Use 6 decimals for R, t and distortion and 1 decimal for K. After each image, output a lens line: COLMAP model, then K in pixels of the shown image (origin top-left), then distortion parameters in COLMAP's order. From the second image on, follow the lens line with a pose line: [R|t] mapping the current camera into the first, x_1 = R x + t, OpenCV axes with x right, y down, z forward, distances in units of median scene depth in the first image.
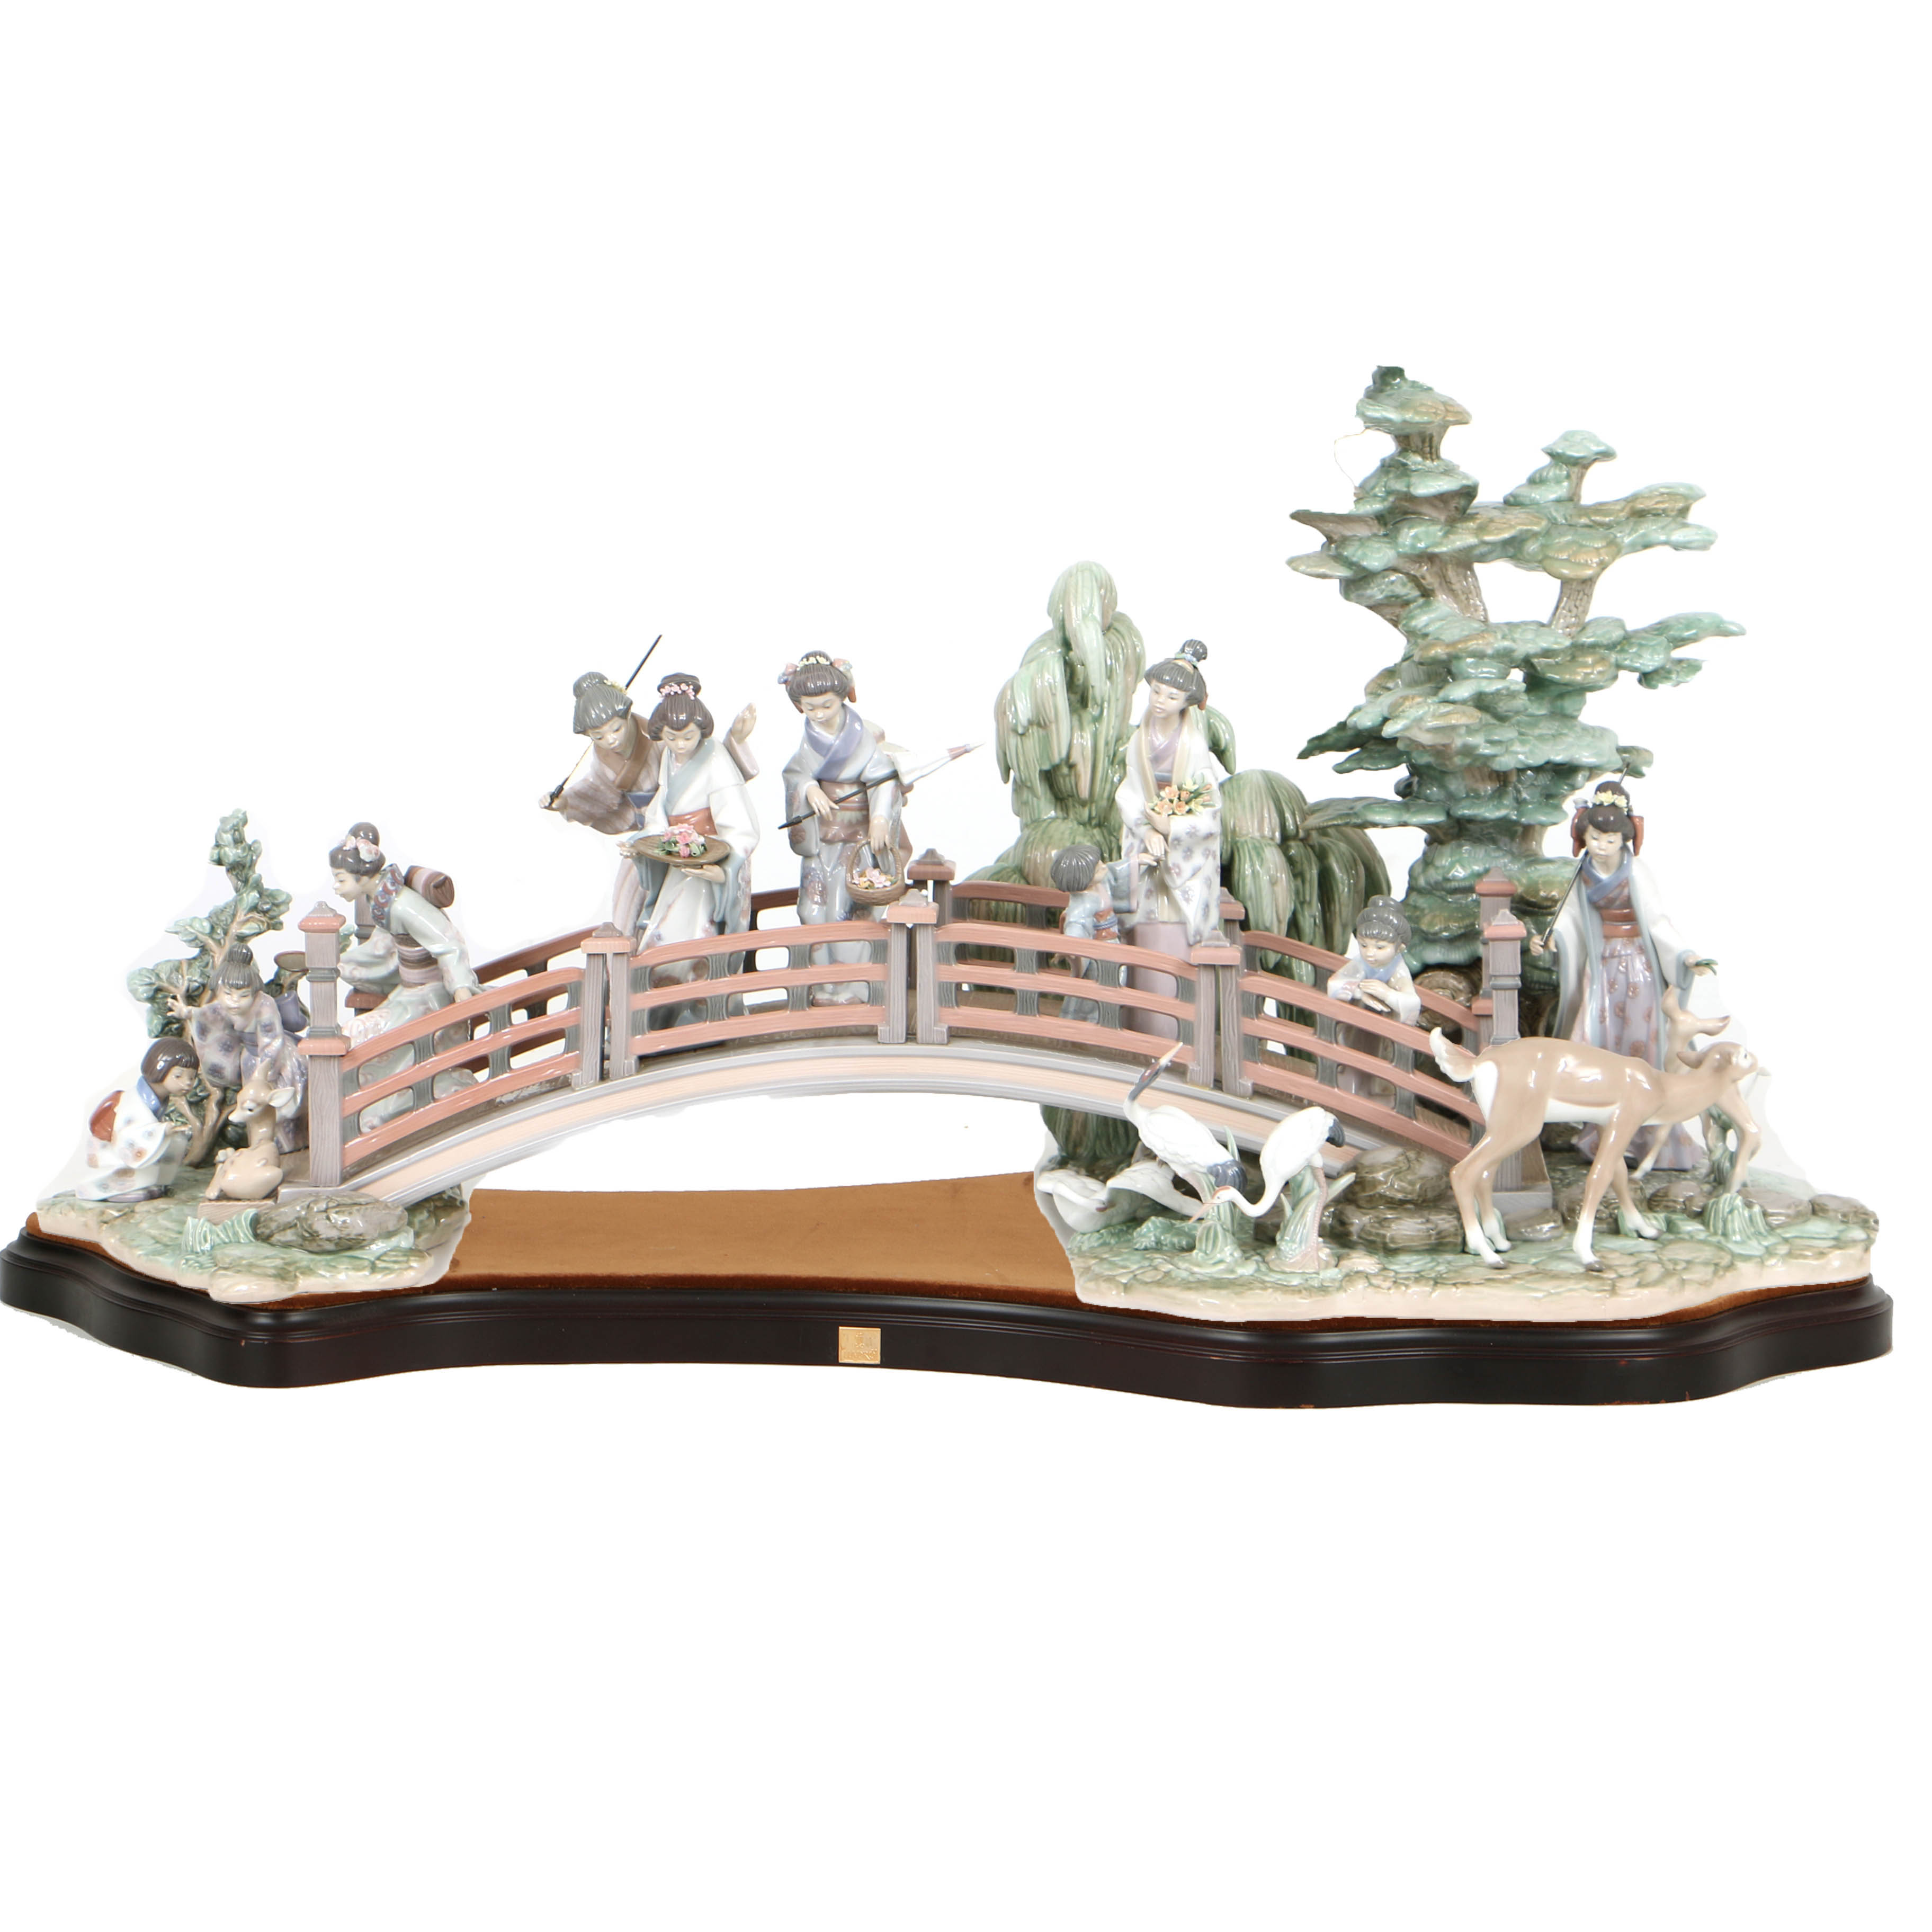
lens RADIAL K [[5743.9, 0, 966.0], [0, 5743.9, 966.0], [0, 0, 1]] dist [0.192883, 0.258949]
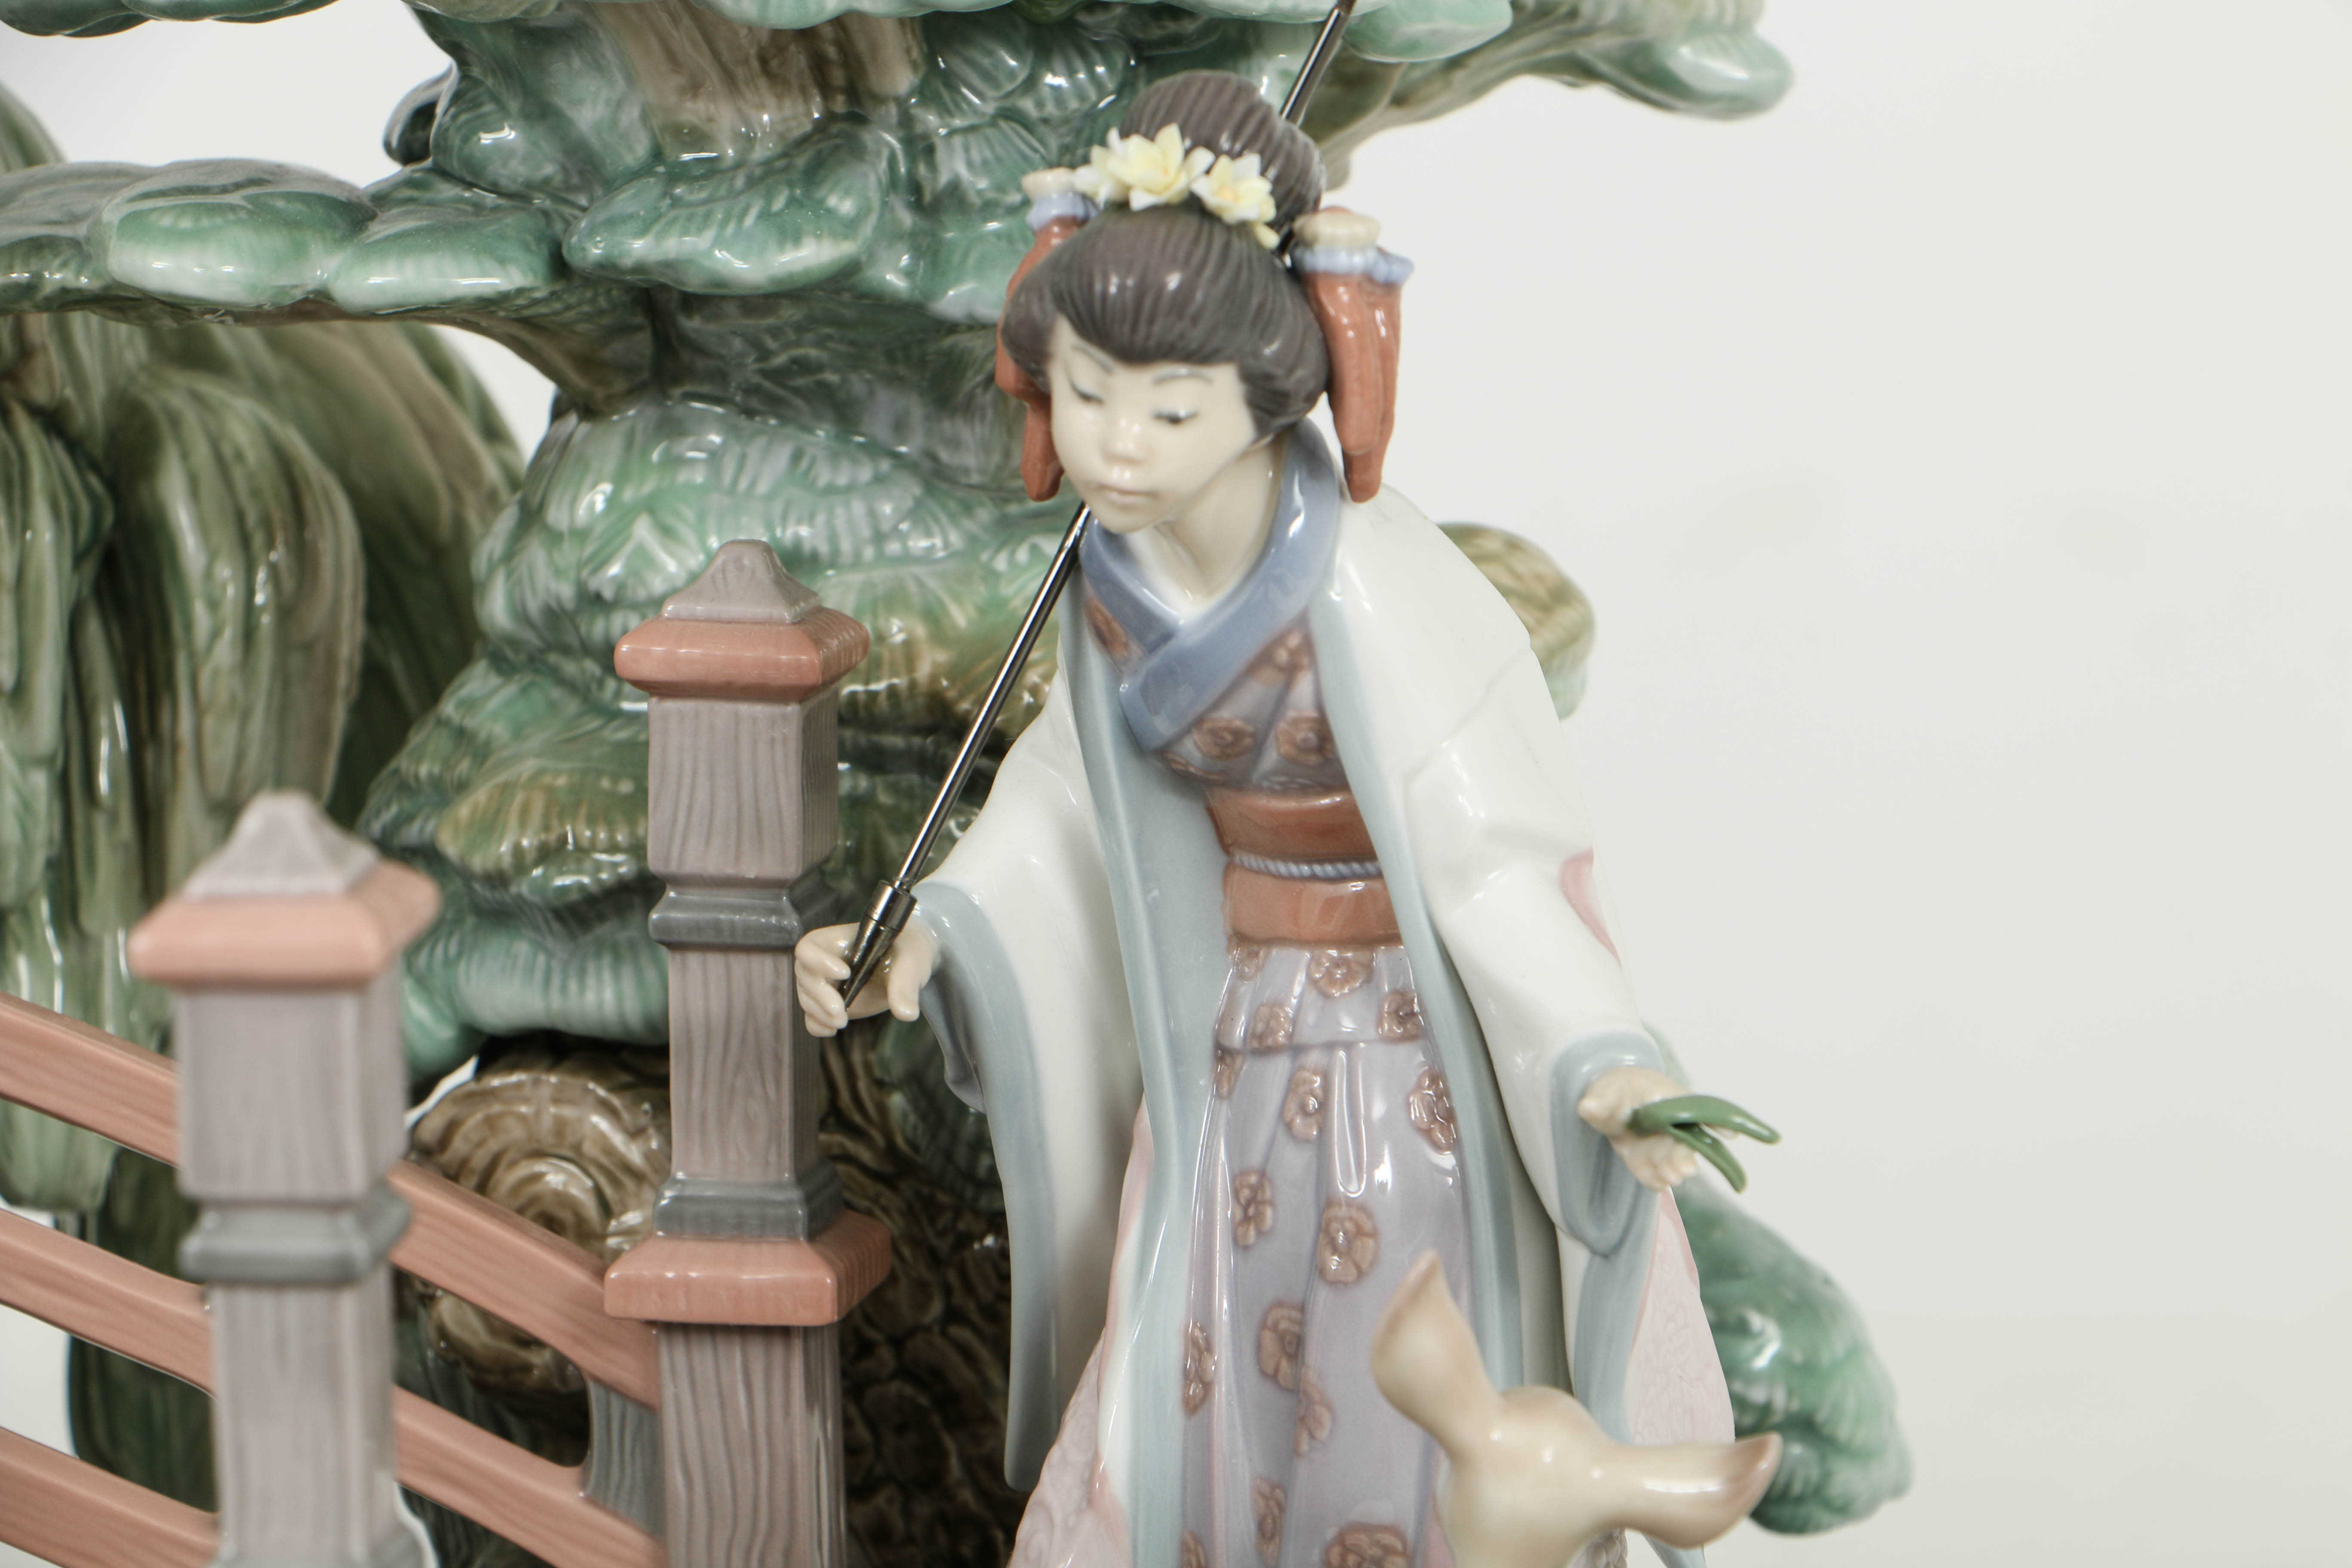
lens RADIAL K [[9385.2, 0, 1173.4], [0, 9385.2, 809.3], [0, 0, 1]] dist [0.709244, -1.402935]
pose [[0.992663, 0.027789, -0.117676, 0.146253], [-0.025957, 0.999517, 0.017073, -0.014414], [0.118094, -0.013894, 0.992905, 0.713370]]
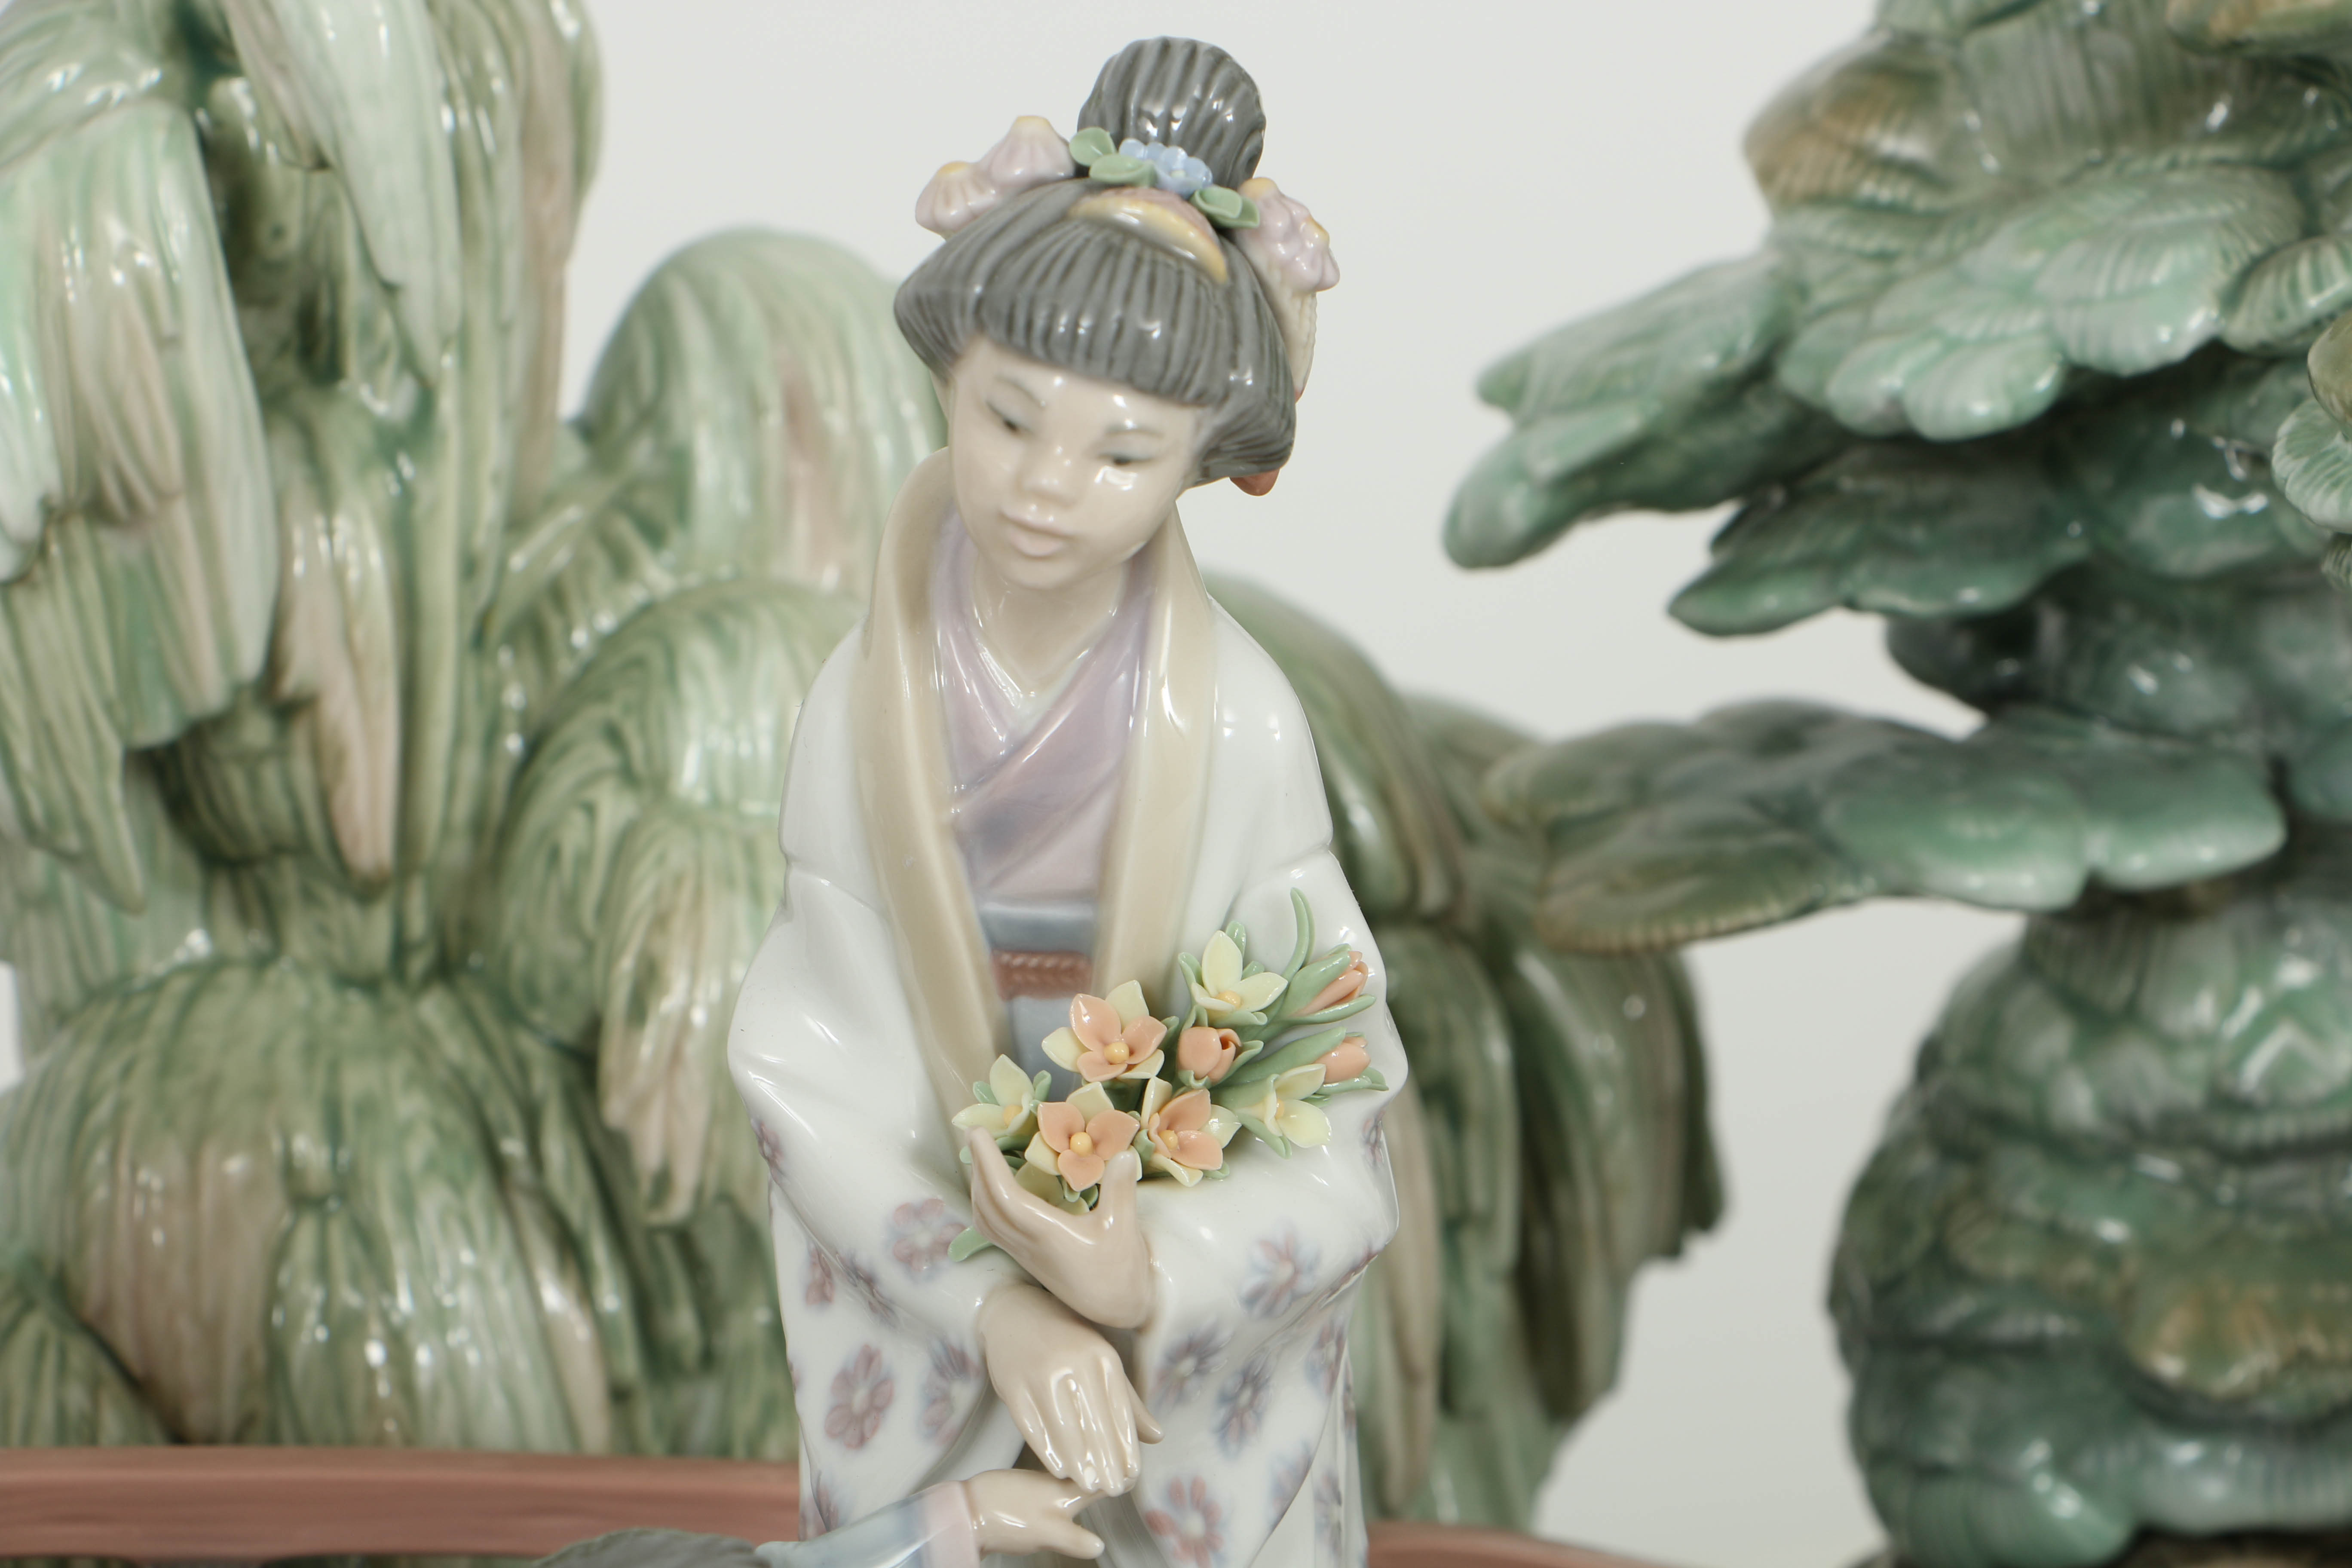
lens RADIAL K [[5995.6, 0, 1176.0], [0, 5995.6, 784.0], [0, 0, 1]] dist [0.321004, 0.122052]
pose [[0.963908, -0.102709, 0.245625, -0.002284], [0.072320, 0.988911, 0.129712, -0.057999], [-0.256224, -0.107266, 0.960647, 0.840909]]
